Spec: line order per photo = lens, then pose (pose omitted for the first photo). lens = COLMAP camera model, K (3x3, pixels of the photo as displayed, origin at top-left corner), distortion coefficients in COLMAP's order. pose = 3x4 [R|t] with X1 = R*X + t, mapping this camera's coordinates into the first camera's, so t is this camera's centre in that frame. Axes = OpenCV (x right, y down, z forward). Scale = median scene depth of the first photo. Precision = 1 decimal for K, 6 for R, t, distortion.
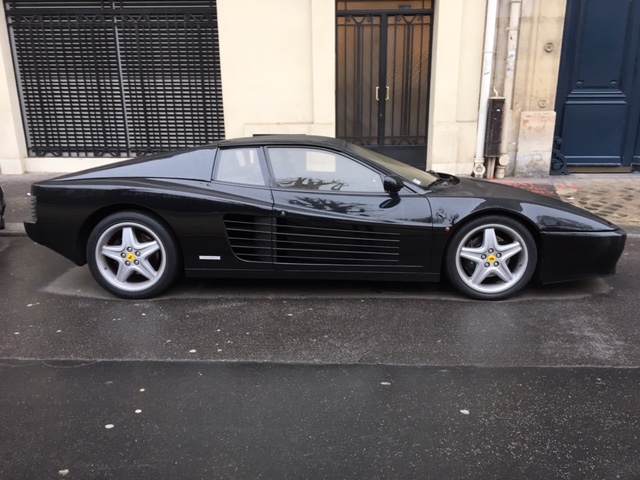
lens RADIAL K [[529.6, 0, 320.0], [0, 529.6, 240.0], [0, 0, 1]] dist [0.075588, -0.103107]
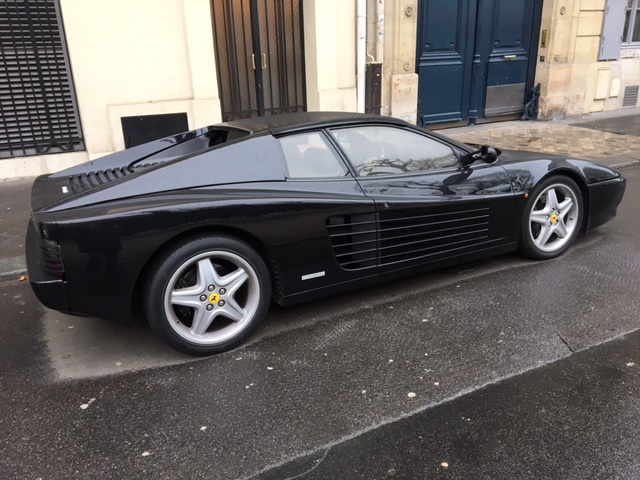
lens RADIAL K [[529.6, 0, 320.0], [0, 529.6, 240.0], [0, 0, 1]] dist [0.075588, -0.103107]
pose [[0.875415, -0.183609, 0.447143, -0.510474], [0.159433, 0.982960, 0.091491, -0.084330], [-0.456322, -0.008803, 0.889771, 0.276799]]
